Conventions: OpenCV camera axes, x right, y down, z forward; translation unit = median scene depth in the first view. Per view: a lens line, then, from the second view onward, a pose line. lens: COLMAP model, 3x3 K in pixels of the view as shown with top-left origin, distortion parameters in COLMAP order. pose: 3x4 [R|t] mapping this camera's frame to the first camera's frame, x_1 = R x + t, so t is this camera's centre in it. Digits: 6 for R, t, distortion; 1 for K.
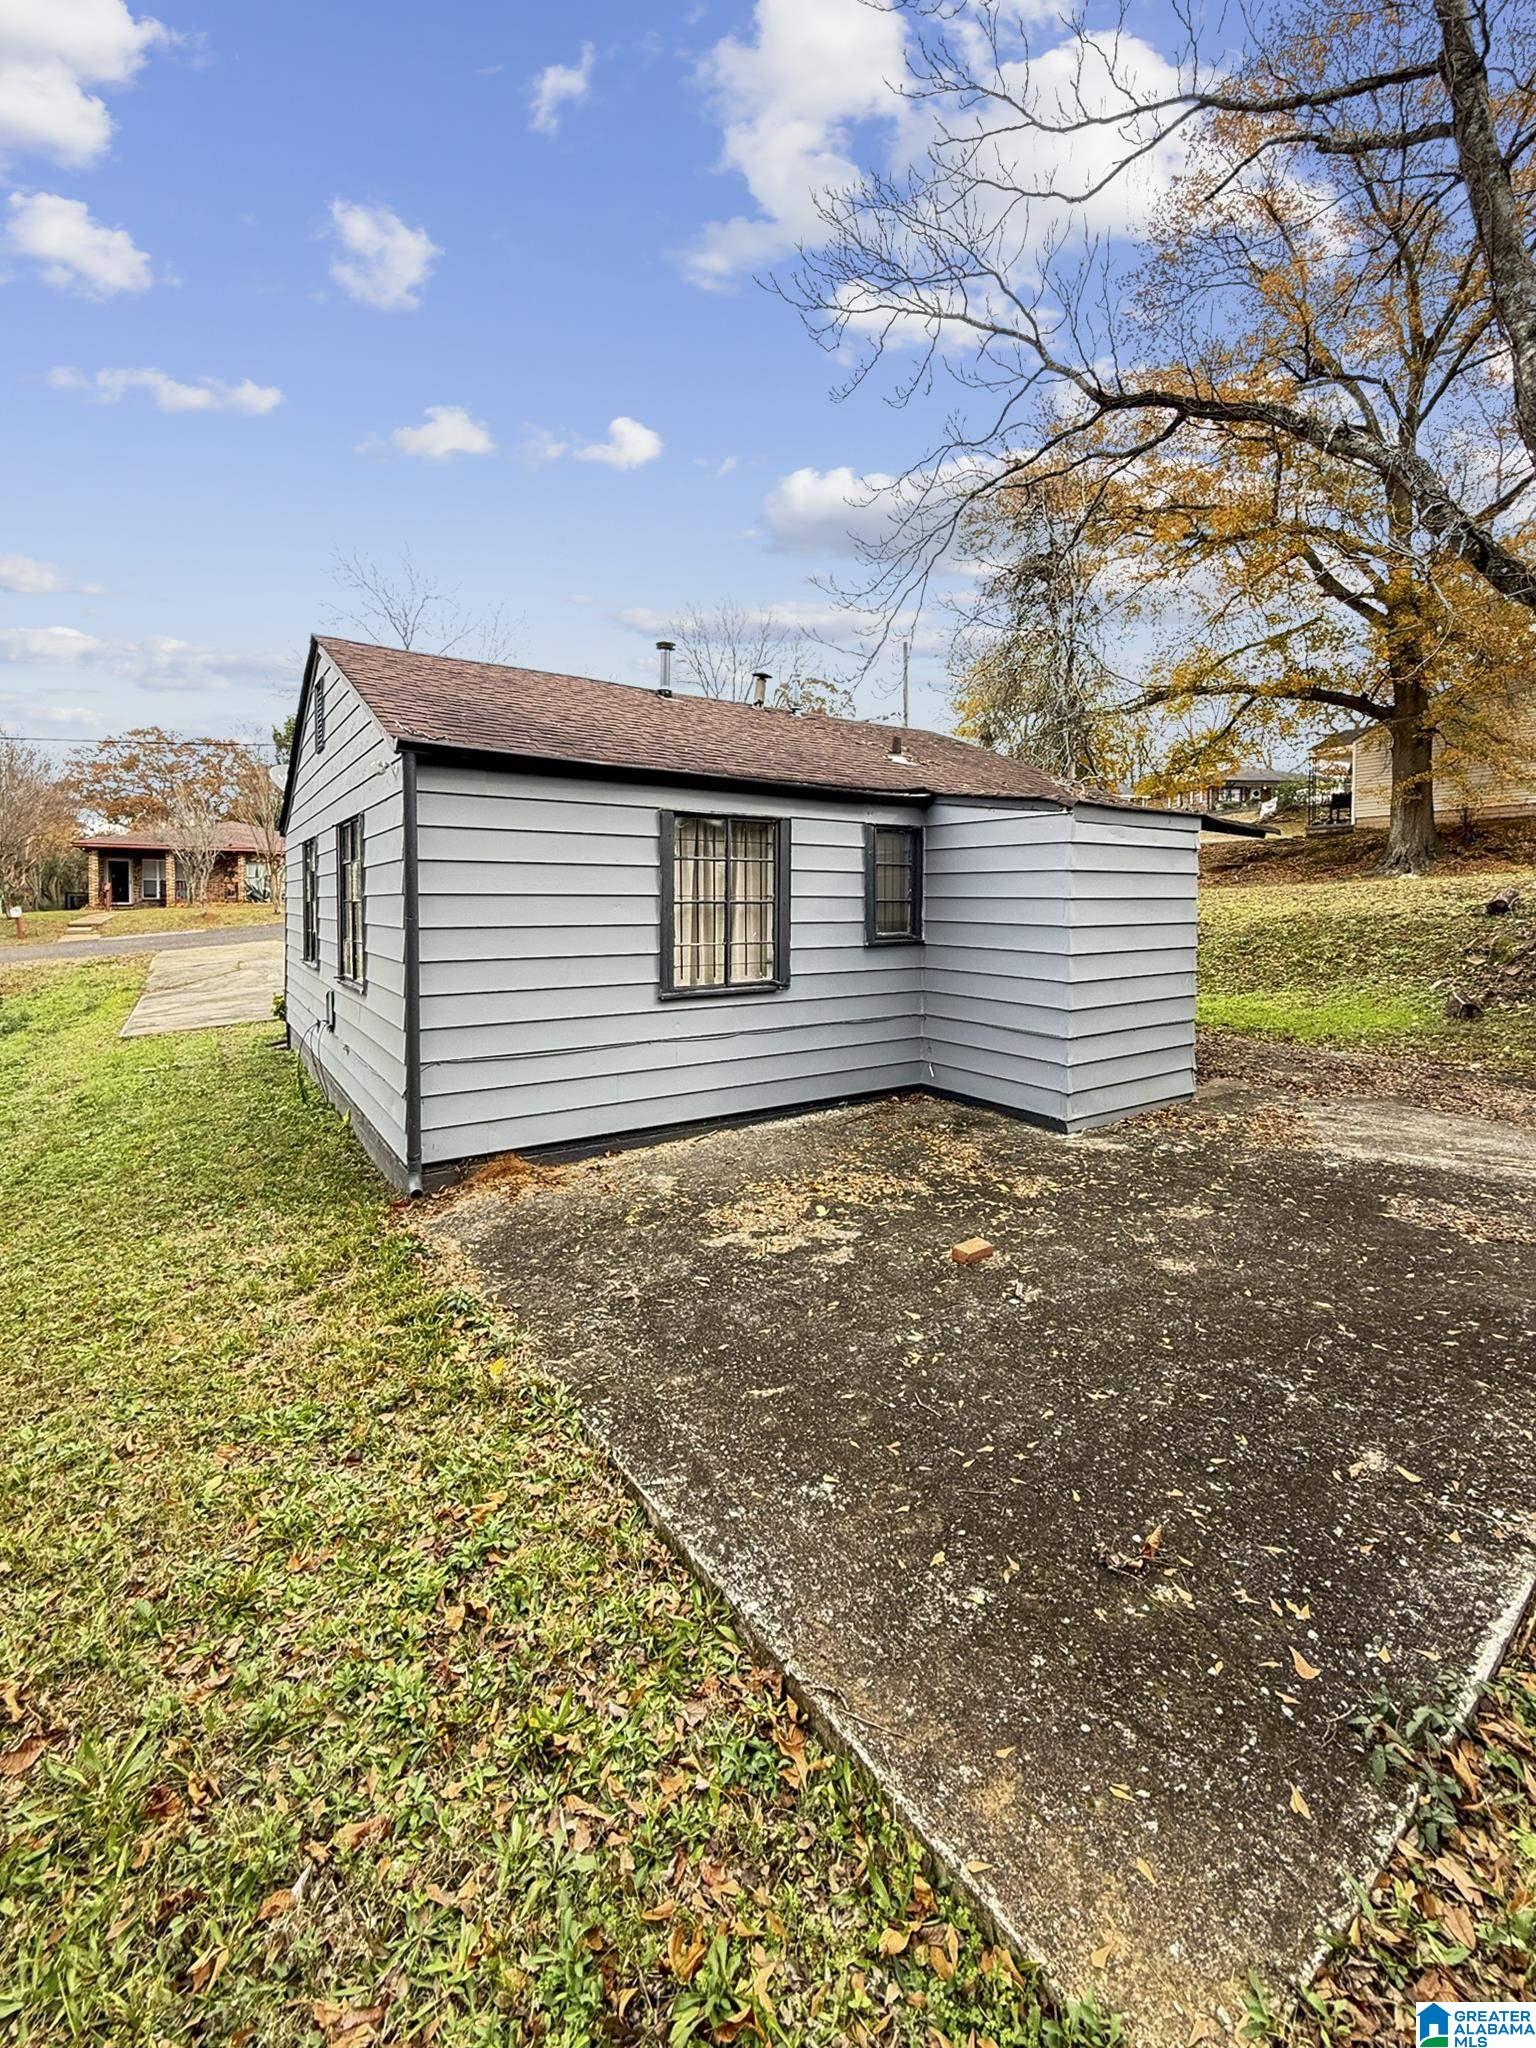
lens RADIAL K [[815.0, 0, 768.0], [0, 815.0, 1024.0], [0, 0, 1]] dist [-0.001269, 0.000089]
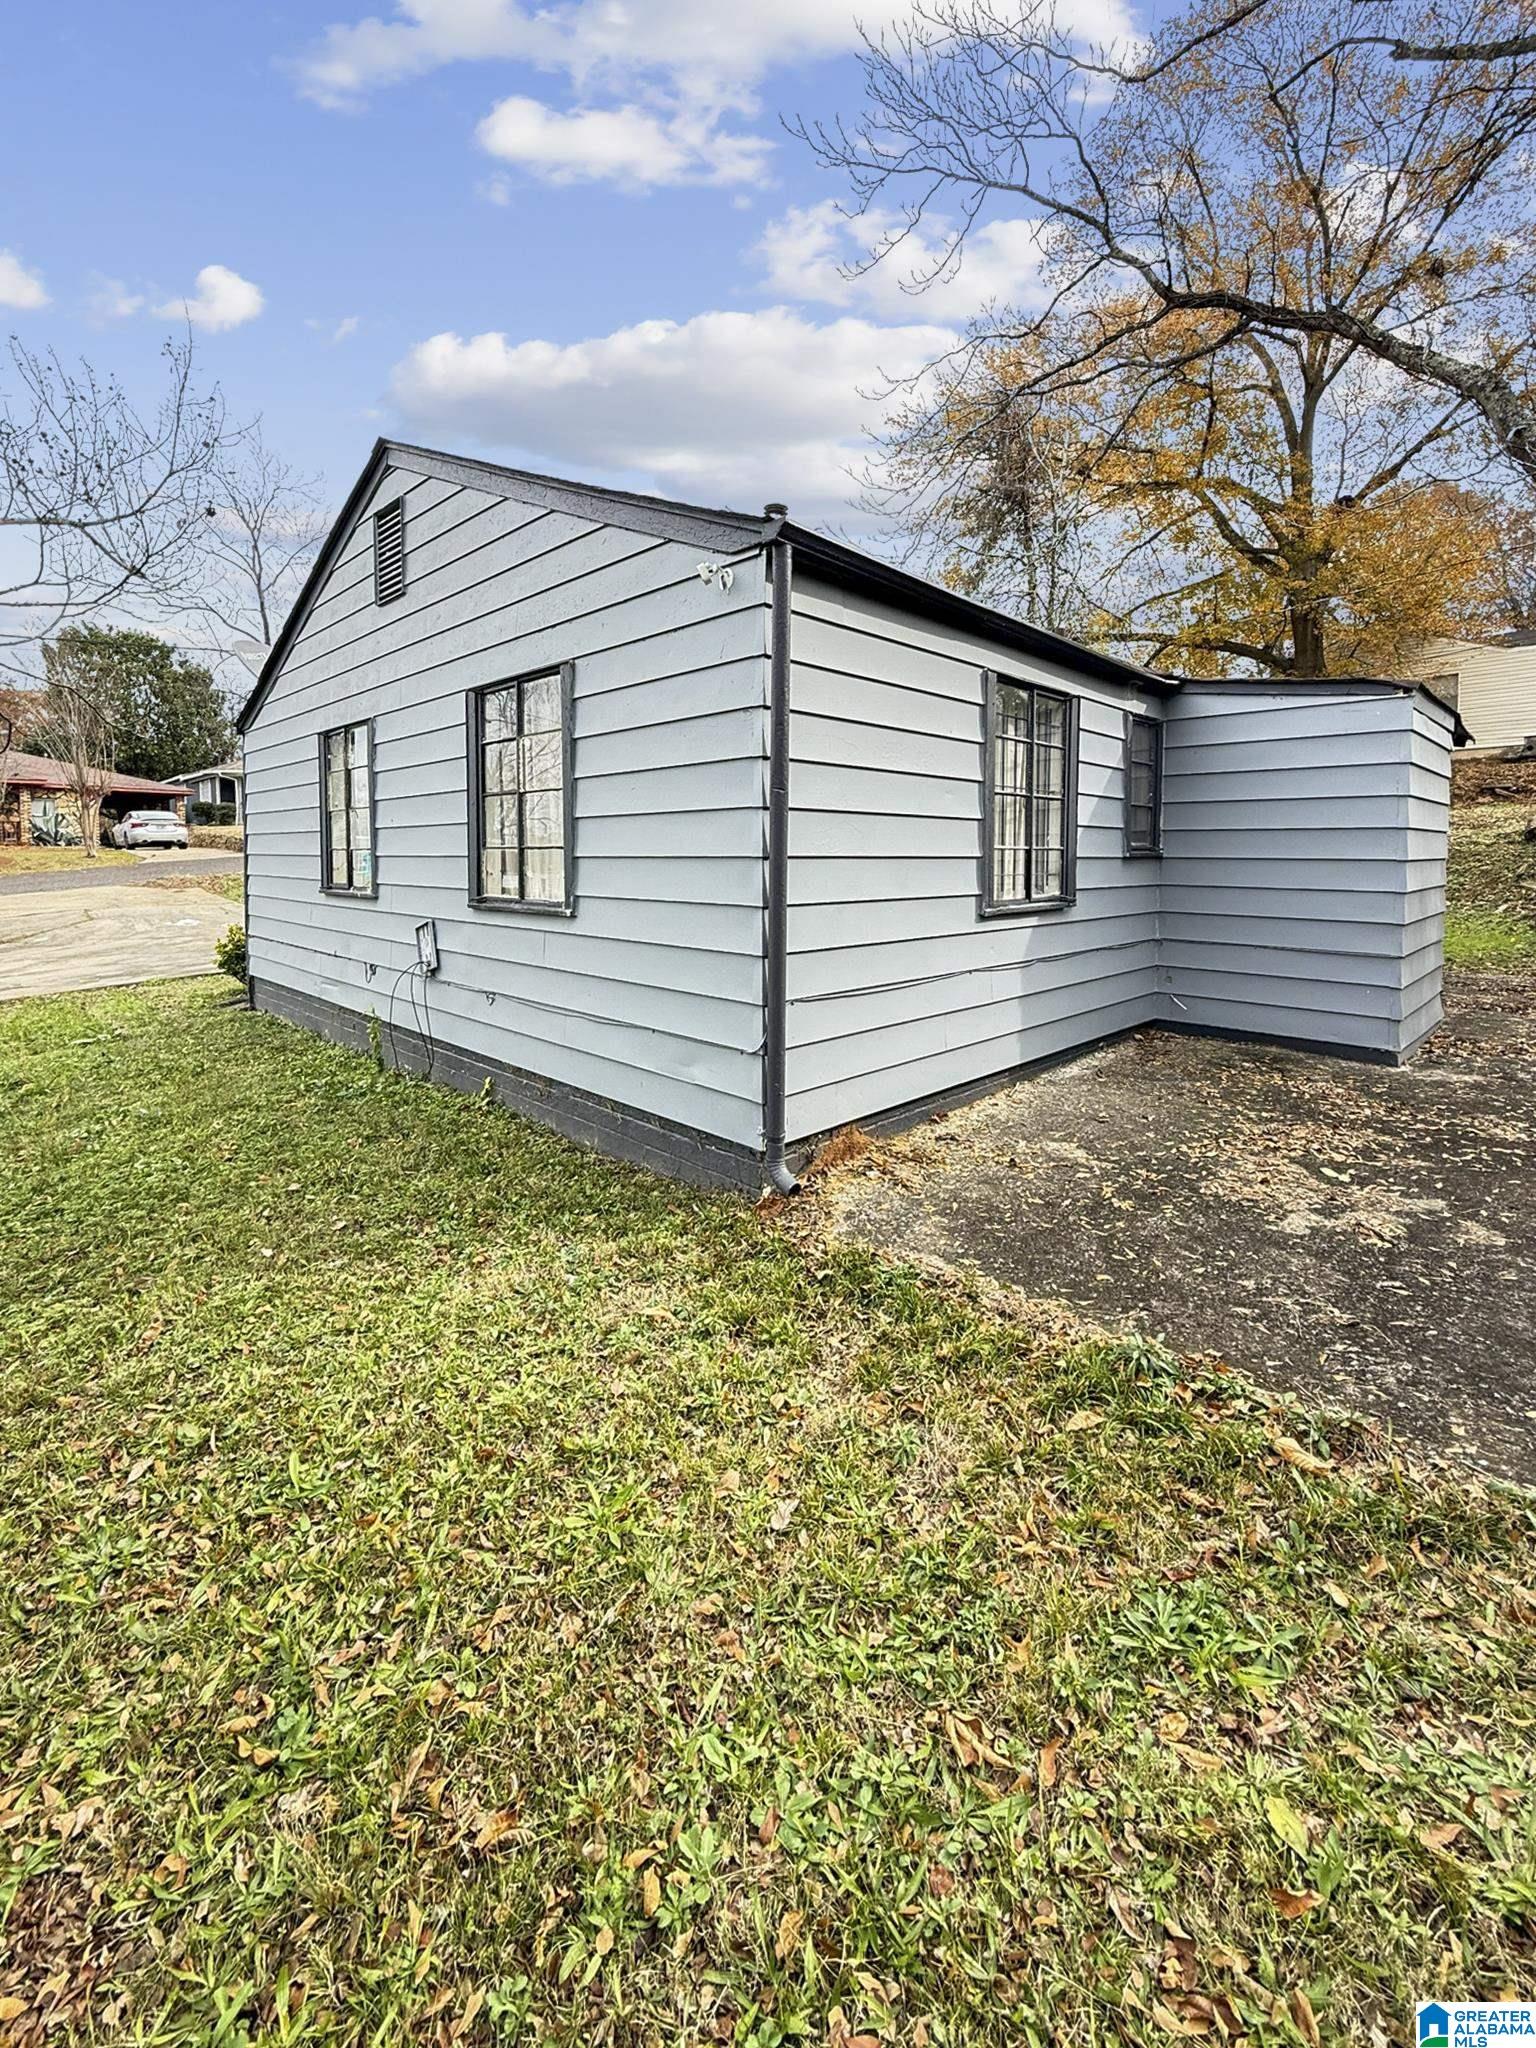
lens RADIAL K [[833.4, 0, 771.6], [0, 833.4, 983.7], [0, 0, 1]] dist [0.000189, 0.000350]
pose [[0.983436, -0.026585, 0.179298, -0.643714], [0.025439, 0.999639, 0.008688, 0.029977], [-0.179464, -0.003983, 0.983756, 0.344521]]
